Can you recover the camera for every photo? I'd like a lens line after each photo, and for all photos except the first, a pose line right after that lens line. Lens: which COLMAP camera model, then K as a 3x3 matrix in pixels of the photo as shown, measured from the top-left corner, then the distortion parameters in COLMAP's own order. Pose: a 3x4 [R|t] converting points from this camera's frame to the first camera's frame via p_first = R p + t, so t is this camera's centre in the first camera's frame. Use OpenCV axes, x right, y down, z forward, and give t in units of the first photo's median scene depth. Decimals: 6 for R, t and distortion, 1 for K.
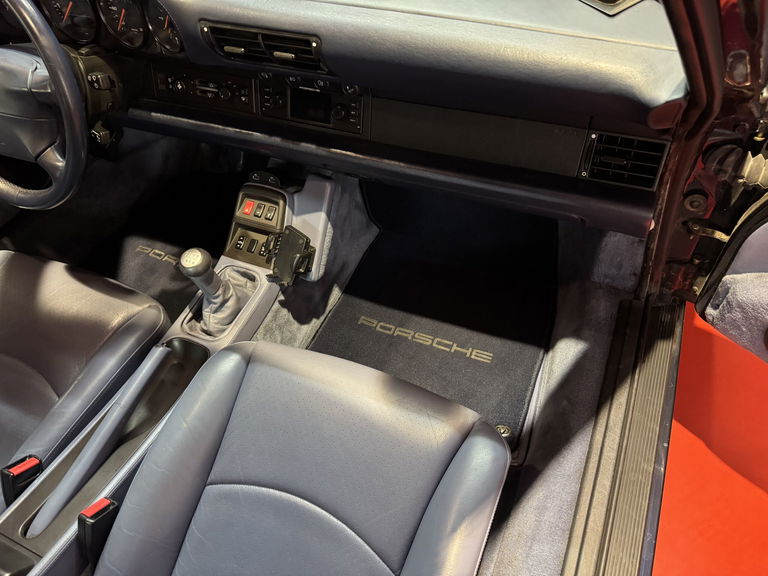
lens RADIAL K [[541.5, 0, 393.2], [0, 541.5, 294.2], [0, 0, 1]] dist [0.075567, -0.105267]
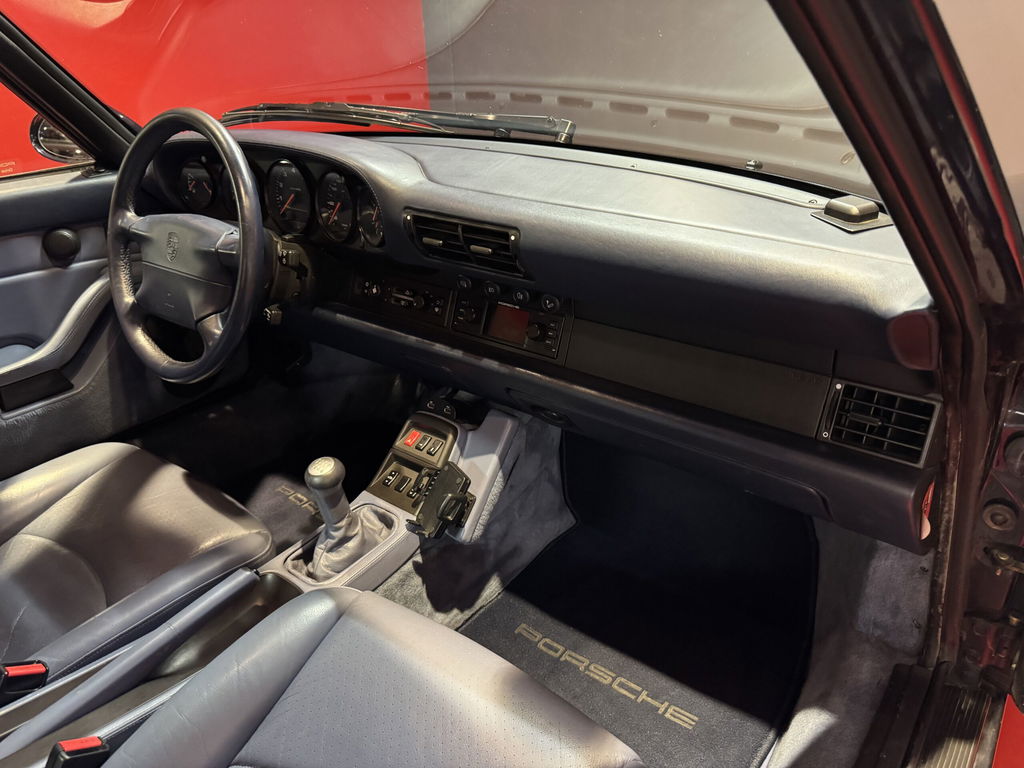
lens RADIAL K [[721.9, 0, 524.2], [0, 721.9, 392.3], [0, 0, 1]] dist [0.075567, -0.105267]
pose [[0.967049, 0.161668, -0.196670, 0.103882], [-0.225123, 0.903771, -0.364029, 0.142049], [0.118893, 0.396309, 0.910387, 0.010143]]
